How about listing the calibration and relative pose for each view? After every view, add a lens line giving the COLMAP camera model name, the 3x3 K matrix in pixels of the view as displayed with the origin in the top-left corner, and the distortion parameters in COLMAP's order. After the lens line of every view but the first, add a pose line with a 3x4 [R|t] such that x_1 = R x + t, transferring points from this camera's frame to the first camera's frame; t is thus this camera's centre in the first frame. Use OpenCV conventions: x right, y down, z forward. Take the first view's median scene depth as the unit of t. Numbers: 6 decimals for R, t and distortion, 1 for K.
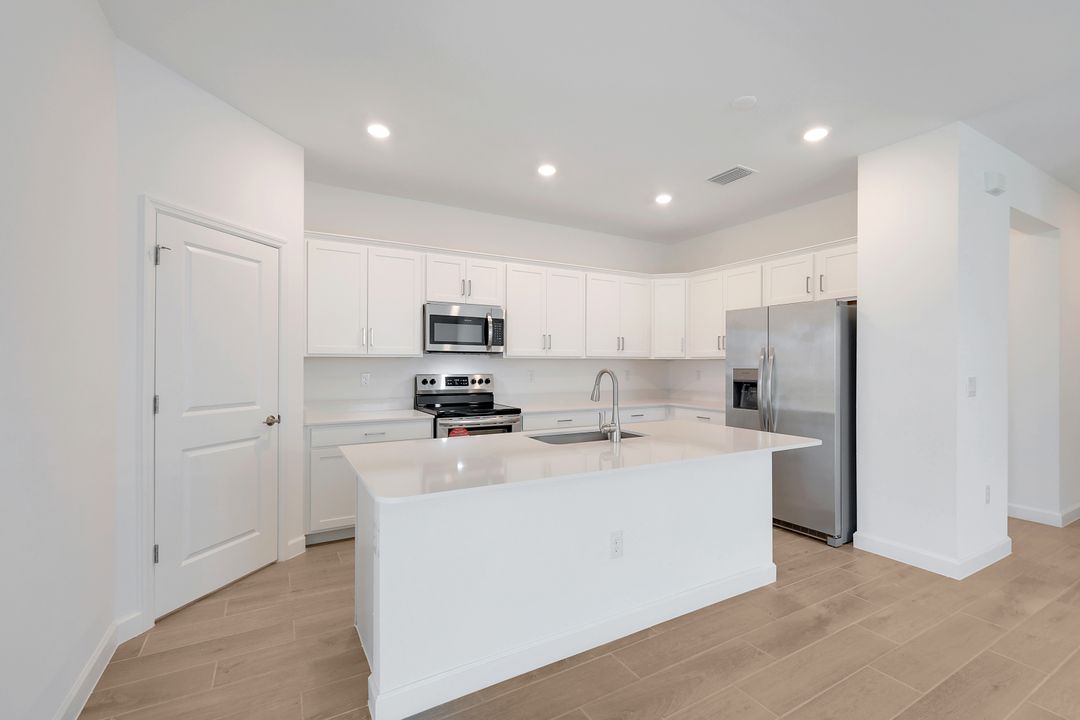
lens RADIAL K [[474.4, 0, 541.2], [0, 474.4, 361.8], [0, 0, 1]] dist [0.002516, 0.000274]
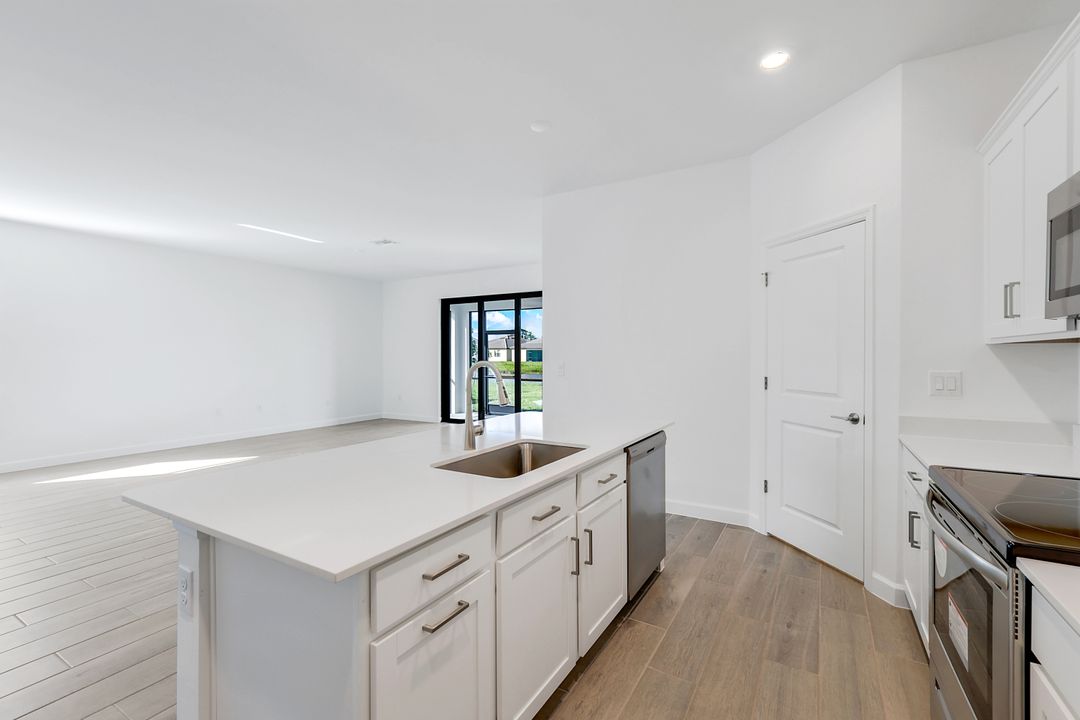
lens RADIAL K [[464.6, 0, 539.7], [0, 464.6, 357.6], [0, 0, 1]] dist [0.001682, 0.000014]
pose [[-0.865932, -0.000124, -0.500162, 0.288925], [-0.000010, 1.000000, -0.000231, 0.007362], [0.500162, -0.000195, -0.865932, 1.106111]]
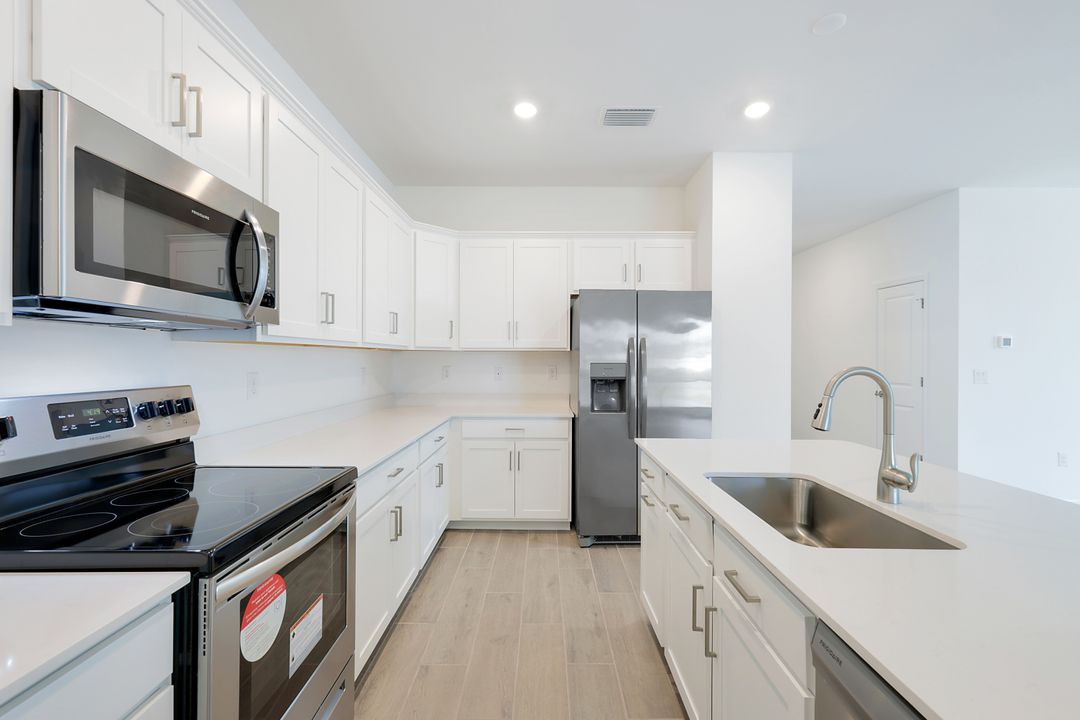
lens RADIAL K [[470.7, 0, 541.6], [0, 470.7, 358.2], [0, 0, 1]] dist [0.001877, 0.000185]
pose [[0.496729, -0.000834, 0.867905, -0.321106], [-0.006087, 0.999972, 0.004444, 0.003125], [-0.867884, -0.007490, 0.496710, 0.682833]]
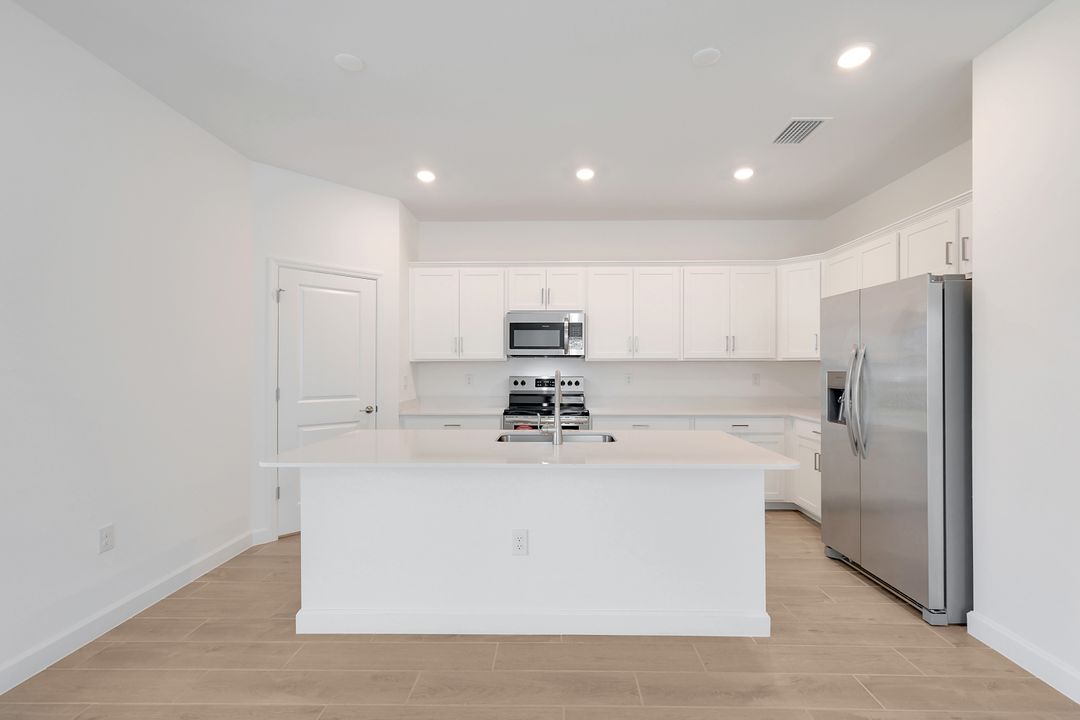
lens RADIAL K [[473.9, 0, 543.2], [0, 473.9, 365.4], [0, 0, 1]] dist [0.001925, 0.000182]
pose [[0.856976, -0.004525, -0.515337, 0.407659], [0.005212, 0.999986, -0.000114, 0.001462], [0.515331, -0.002588, 0.856988, 0.082643]]
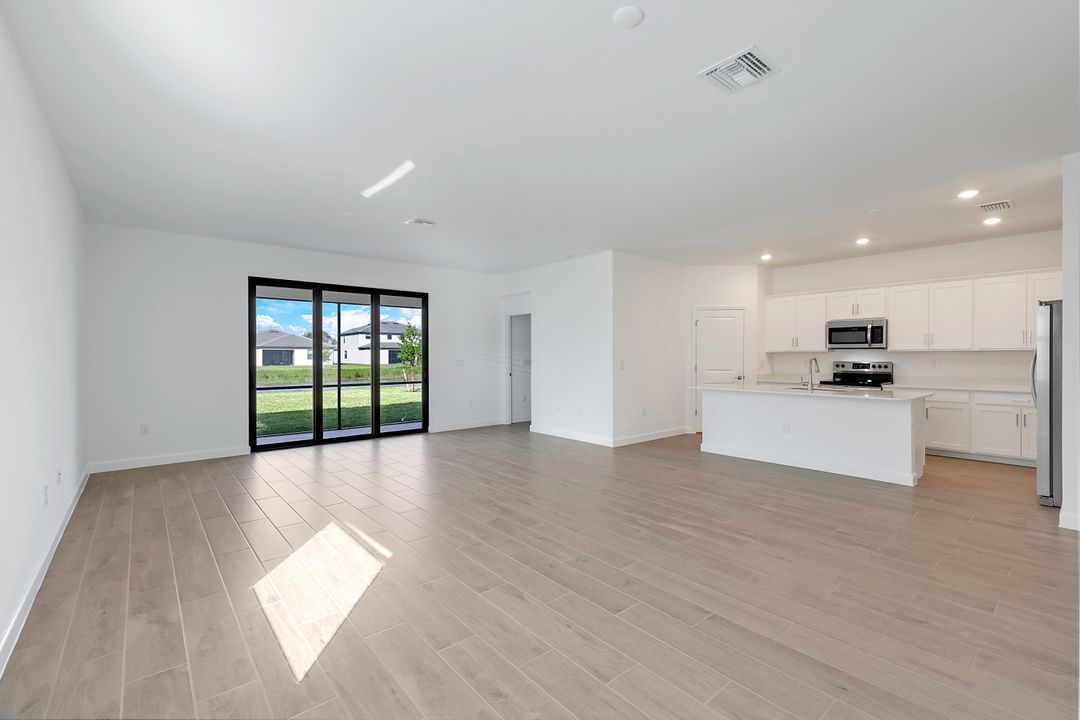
lens RADIAL K [[464.6, 0, 539.7], [0, 464.6, 357.6], [0, 0, 1]] dist [0.001682, 0.000014]
pose [[0.182902, 0.000117, -0.983131, 1.296814], [0.006895, 0.999975, 0.001402, 0.002986], [0.983107, -0.007035, 0.182897, -0.401177]]
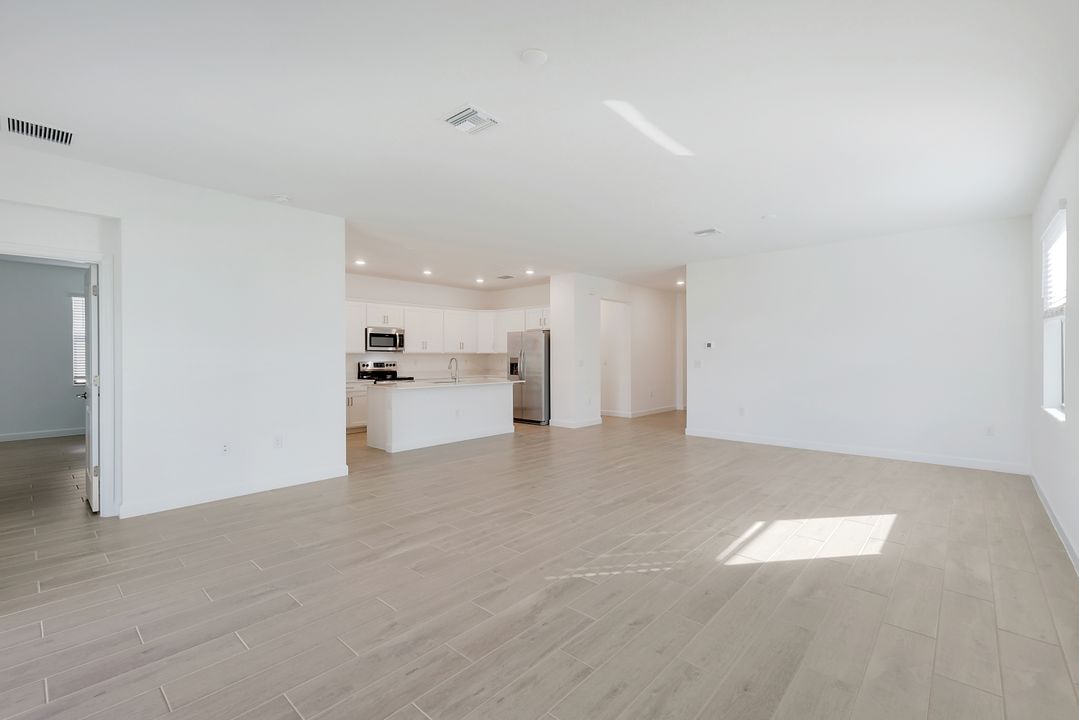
lens RADIAL K [[475.7, 0, 539.5], [0, 475.7, 360.0], [0, 0, 1]] dist [0.000433, 0.000138]
pose [[0.952854, -0.008573, 0.303307, -0.155960], [0.005093, 0.999912, 0.012264, -0.001962], [-0.303385, -0.010141, 0.952814, -1.234171]]
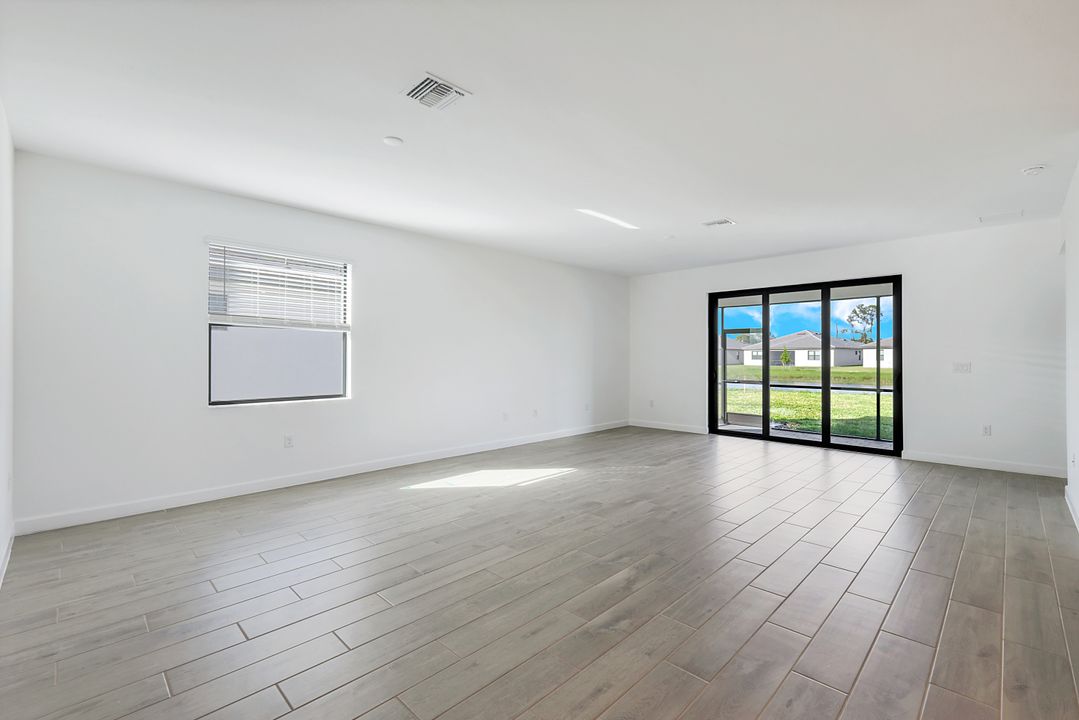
lens RADIAL K [[463.1, 0, 544.2], [0, 463.1, 356.9], [0, 0, 1]] dist [-0.000385, 0.000045]
pose [[-0.962916, -0.004219, -0.269768, 0.778134], [-0.003083, 0.999985, -0.004634, 0.006432], [0.269784, -0.003630, -0.962914, 0.625368]]
